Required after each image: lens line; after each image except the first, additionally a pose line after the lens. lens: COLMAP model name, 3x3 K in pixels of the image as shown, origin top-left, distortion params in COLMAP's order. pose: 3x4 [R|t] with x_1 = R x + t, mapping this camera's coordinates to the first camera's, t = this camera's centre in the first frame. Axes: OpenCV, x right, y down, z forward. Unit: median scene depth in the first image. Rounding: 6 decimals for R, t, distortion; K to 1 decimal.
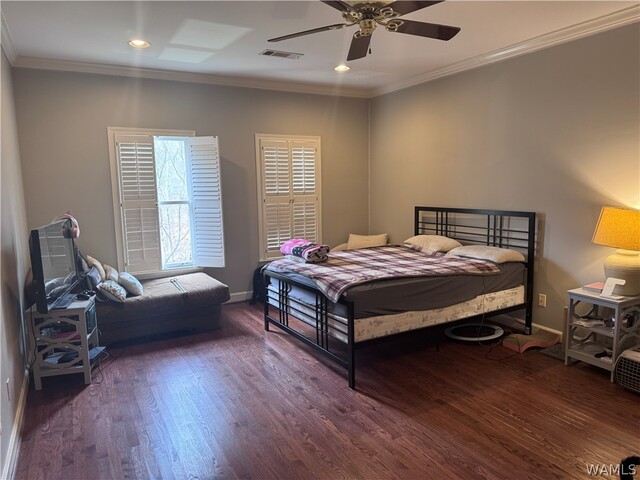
lens RADIAL K [[455.1, 0, 325.0], [0, 455.1, 238.7], [0, 0, 1]] dist [0.035589, -0.057788]
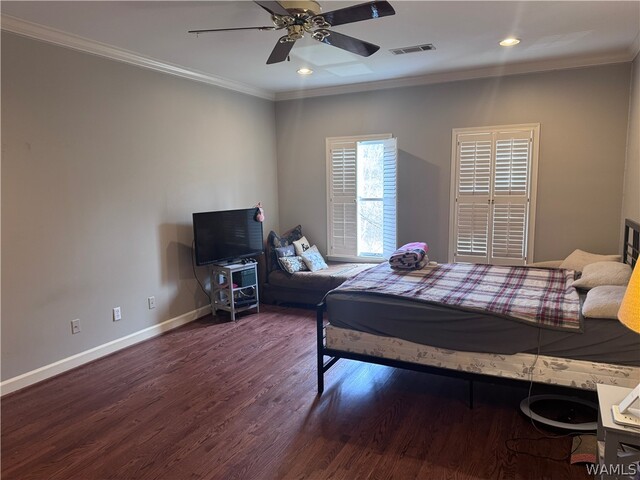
lens RADIAL K [[455.1, 0, 325.1], [0, 455.1, 241.5], [0, 0, 1]] dist [0.035589, -0.057788]
pose [[0.544736, 0.114446, -0.830762, 0.577109], [-0.088735, 0.992949, 0.078605, -0.055080], [0.833900, 0.030899, 0.551050, 0.292451]]
